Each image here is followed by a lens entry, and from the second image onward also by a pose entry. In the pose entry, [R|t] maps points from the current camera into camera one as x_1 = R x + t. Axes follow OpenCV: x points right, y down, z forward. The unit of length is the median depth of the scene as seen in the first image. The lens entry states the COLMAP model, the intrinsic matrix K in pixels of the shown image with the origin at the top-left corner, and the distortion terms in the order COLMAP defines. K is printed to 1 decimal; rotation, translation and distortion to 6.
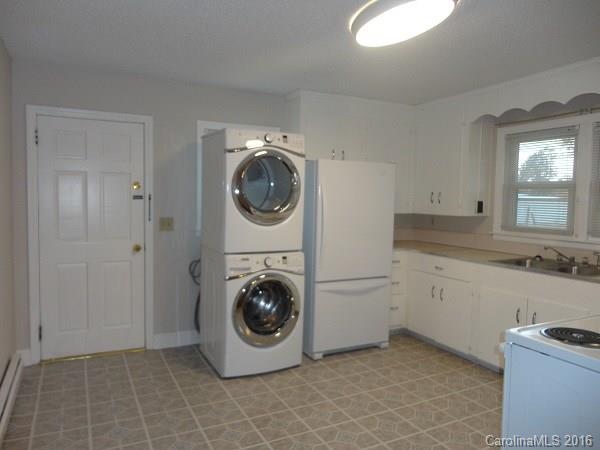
lens RADIAL K [[437.4, 0, 291.3], [0, 437.4, 224.4], [0, 0, 1]] dist [-0.009344, 0.002706]
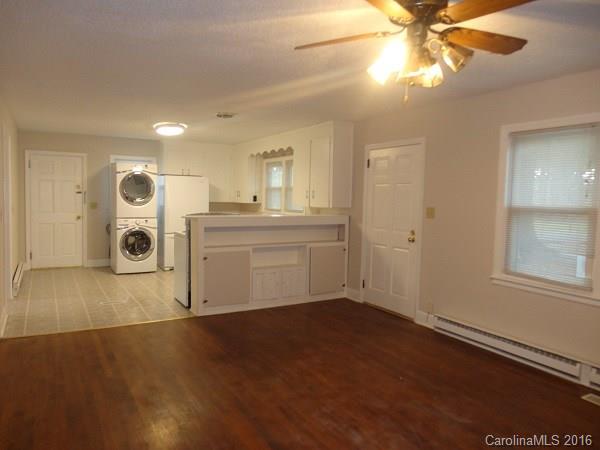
lens RADIAL K [[423.3, 0, 288.7], [0, 423.3, 223.7], [0, 0, 1]] dist [-0.008057, 0.000520]
pose [[0.998124, 0.001604, 0.061209, 0.520819], [-0.001979, 0.999980, 0.006057, 0.071035], [-0.061198, -0.006167, 0.998107, -1.065785]]
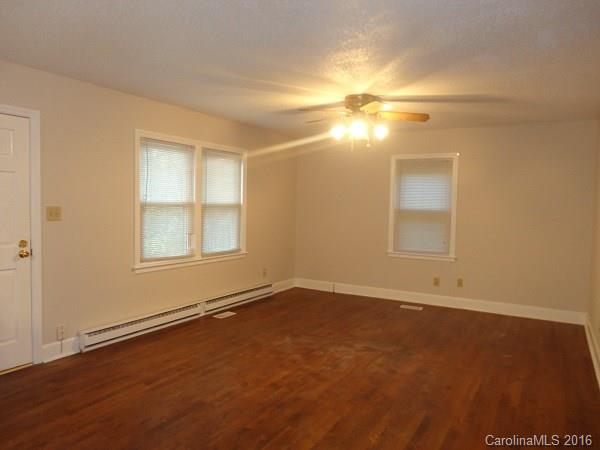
lens RADIAL K [[423.3, 0, 288.7], [0, 423.3, 223.7], [0, 0, 1]] dist [-0.008057, 0.000520]
pose [[-0.528487, -0.066808, 0.846309, -0.228547], [0.025843, 0.995171, 0.094698, -0.026834], [-0.848548, 0.071918, -0.524208, 0.491181]]
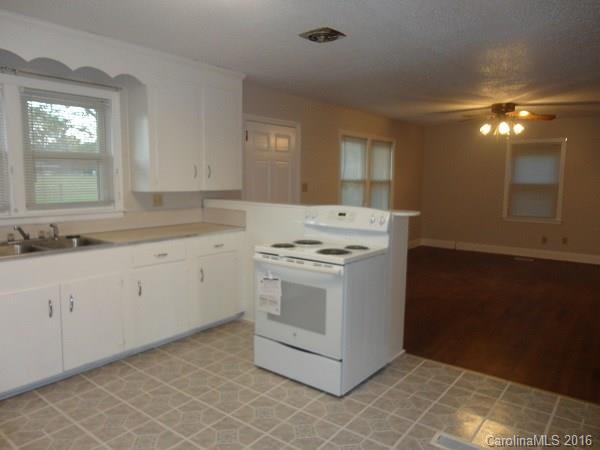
lens RADIAL K [[437.4, 0, 291.3], [0, 437.4, 224.4], [0, 0, 1]] dist [-0.009344, 0.002706]
pose [[-0.428165, -0.116029, 0.896221, -0.606235], [0.039046, 0.988422, 0.146620, -0.084642], [-0.902857, 0.097771, -0.418677, 1.309576]]
